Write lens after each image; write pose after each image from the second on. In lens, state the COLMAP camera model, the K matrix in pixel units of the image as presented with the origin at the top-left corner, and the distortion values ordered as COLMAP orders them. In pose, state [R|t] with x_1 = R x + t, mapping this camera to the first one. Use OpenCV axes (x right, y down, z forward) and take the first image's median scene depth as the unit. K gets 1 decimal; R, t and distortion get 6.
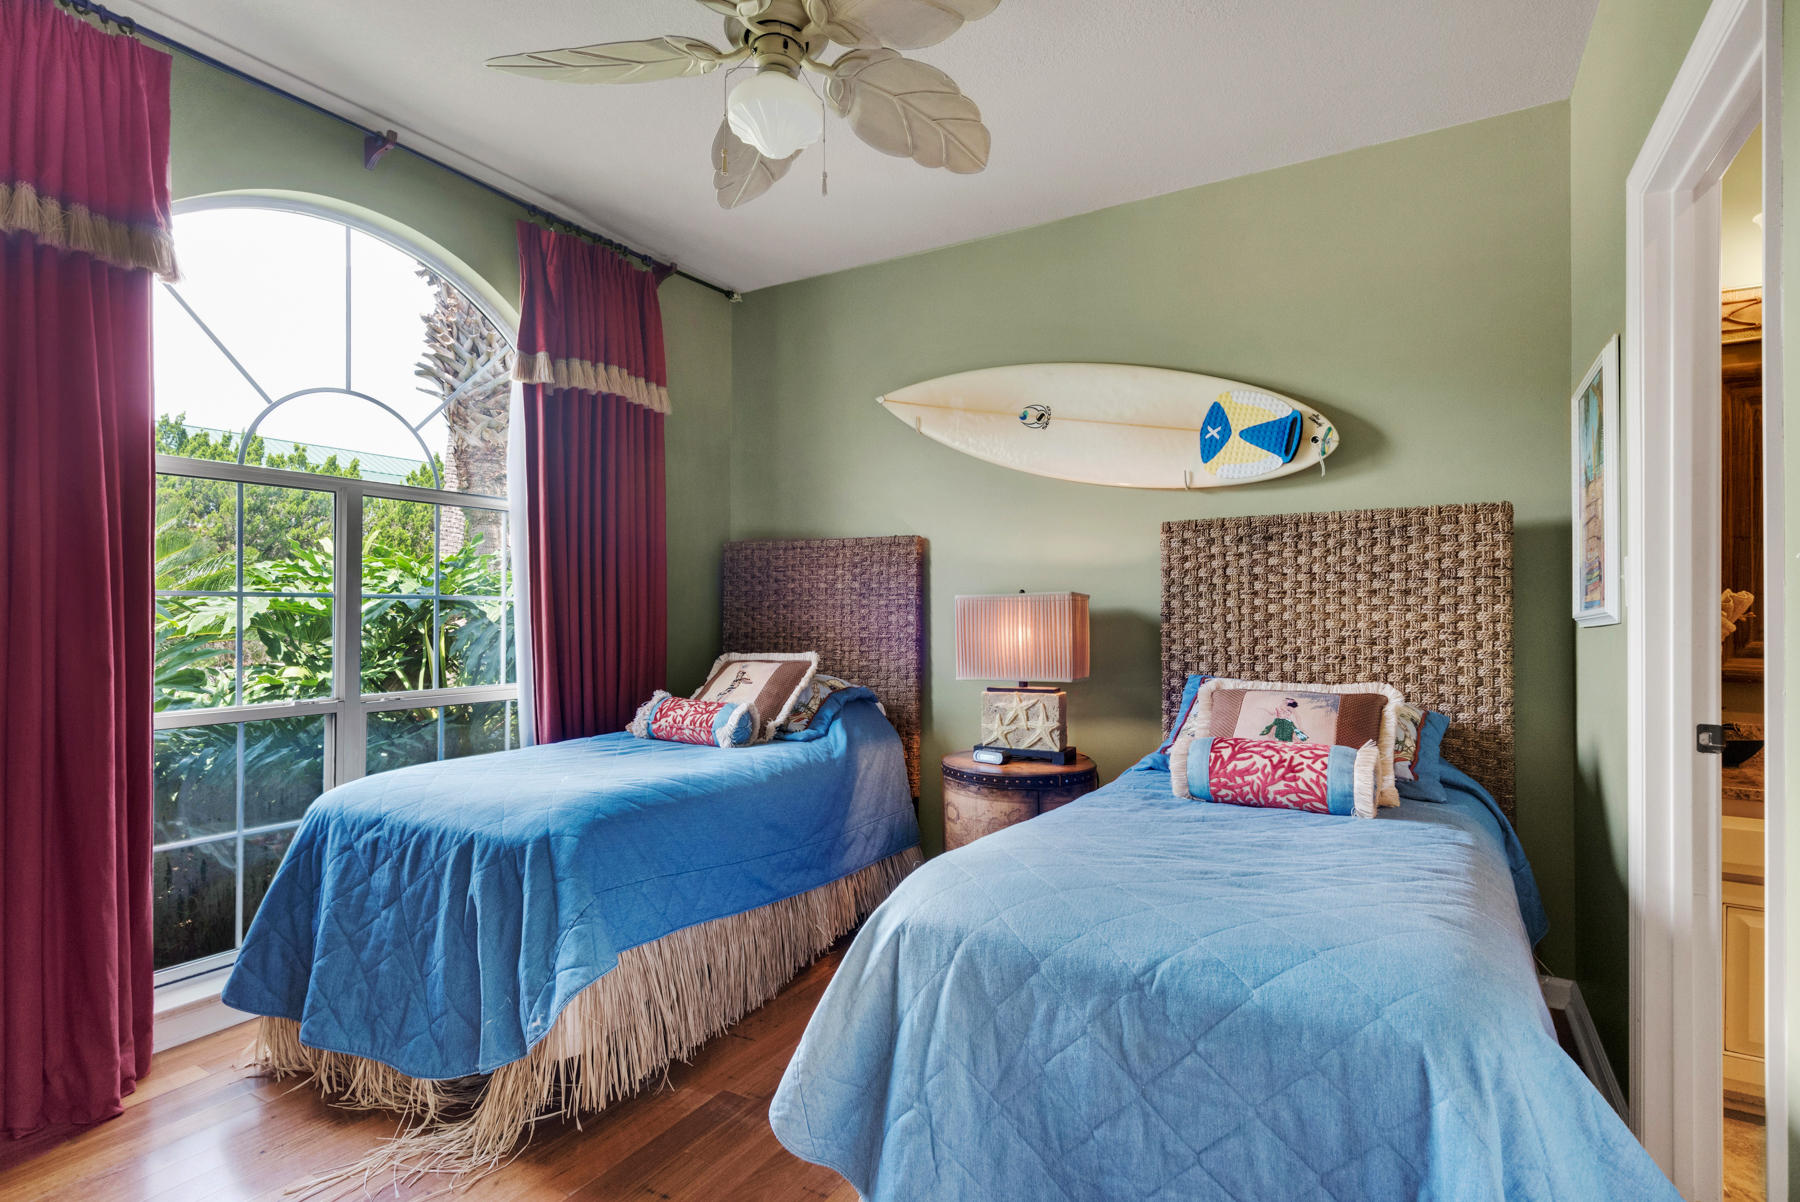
lens RADIAL K [[851.0, 0, 912.6], [0, 851.0, 614.2], [0, 0, 1]] dist [0.015707, -0.012724]
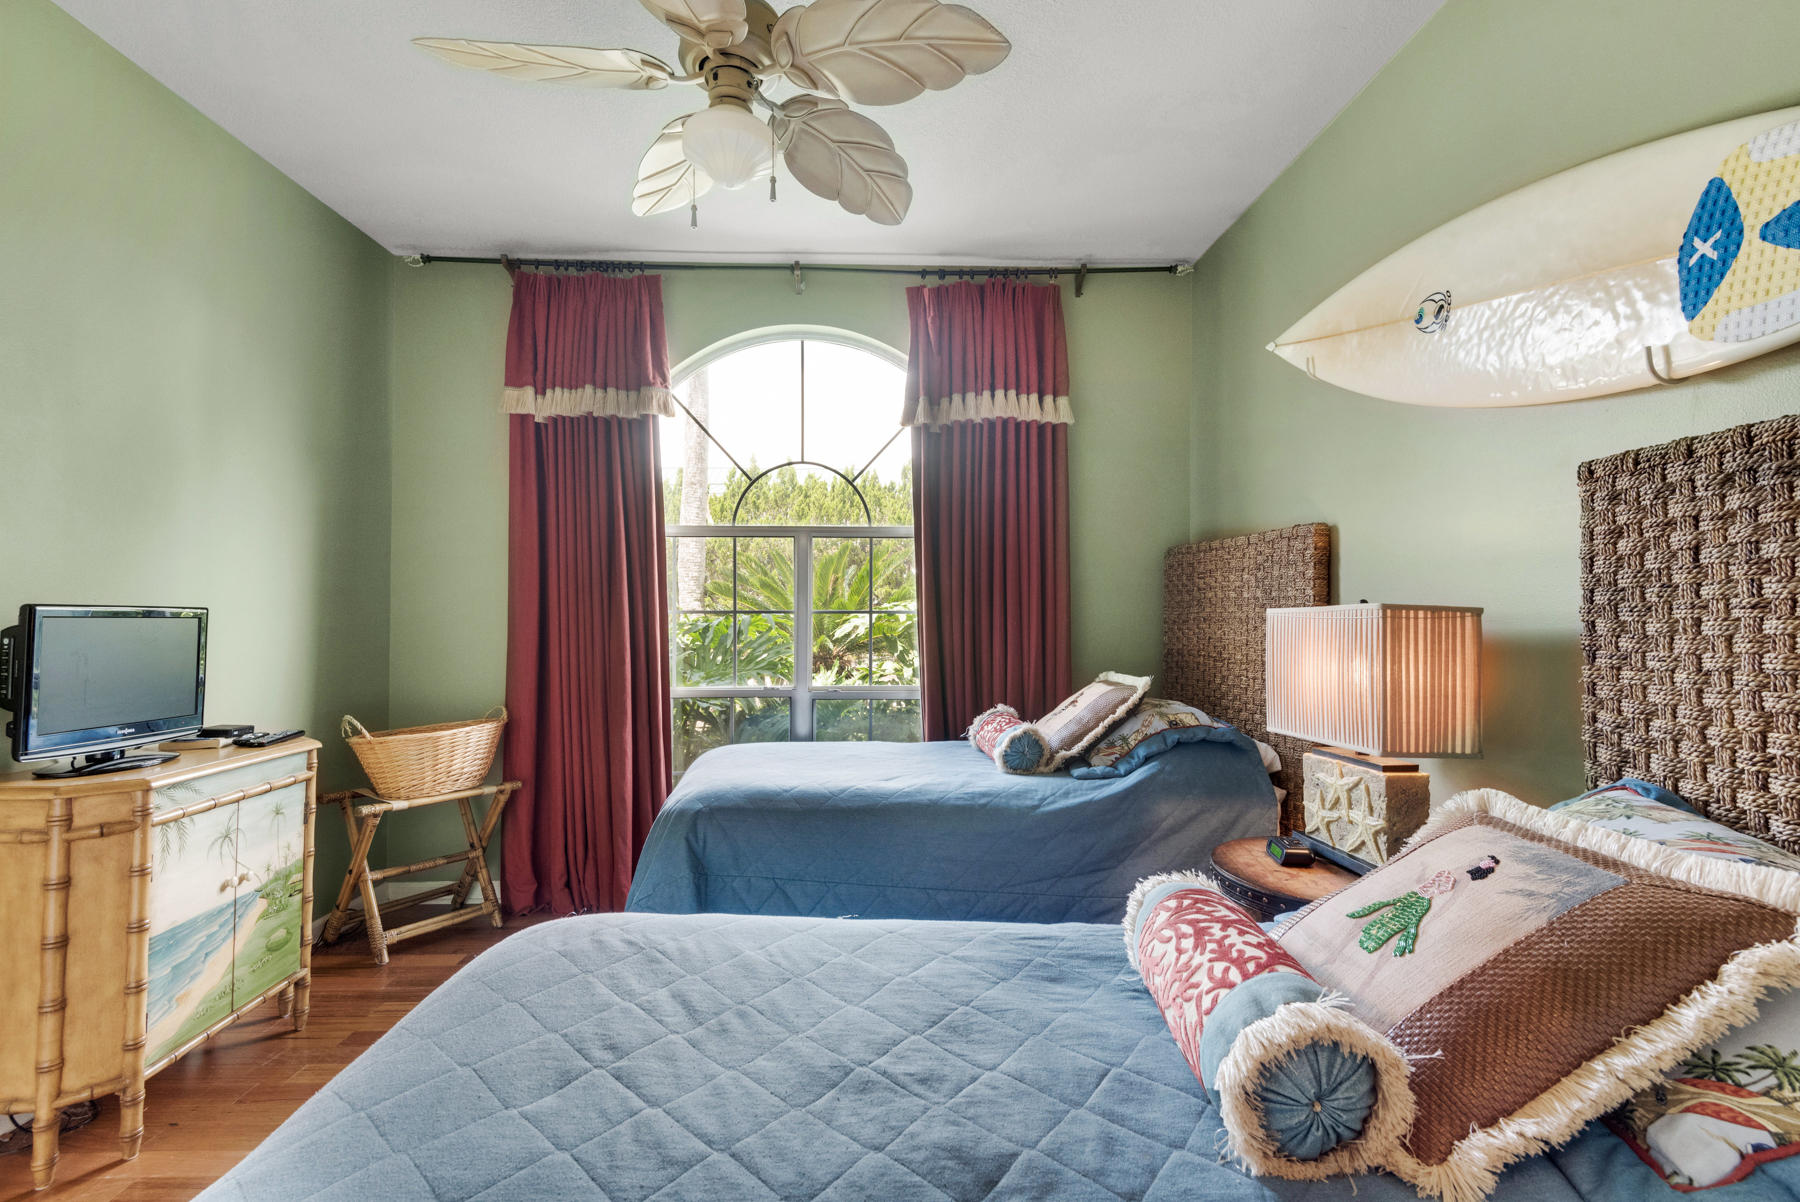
lens RADIAL K [[825.9, 0, 896.6], [0, 825.9, 602.8], [0, 0, 1]] dist [0.031990, -0.015403]
pose [[0.533418, -0.010369, -0.845788, 0.494763], [-0.002425, 0.999902, -0.013788, -0.018139], [0.845848, 0.009406, 0.533341, 0.401553]]
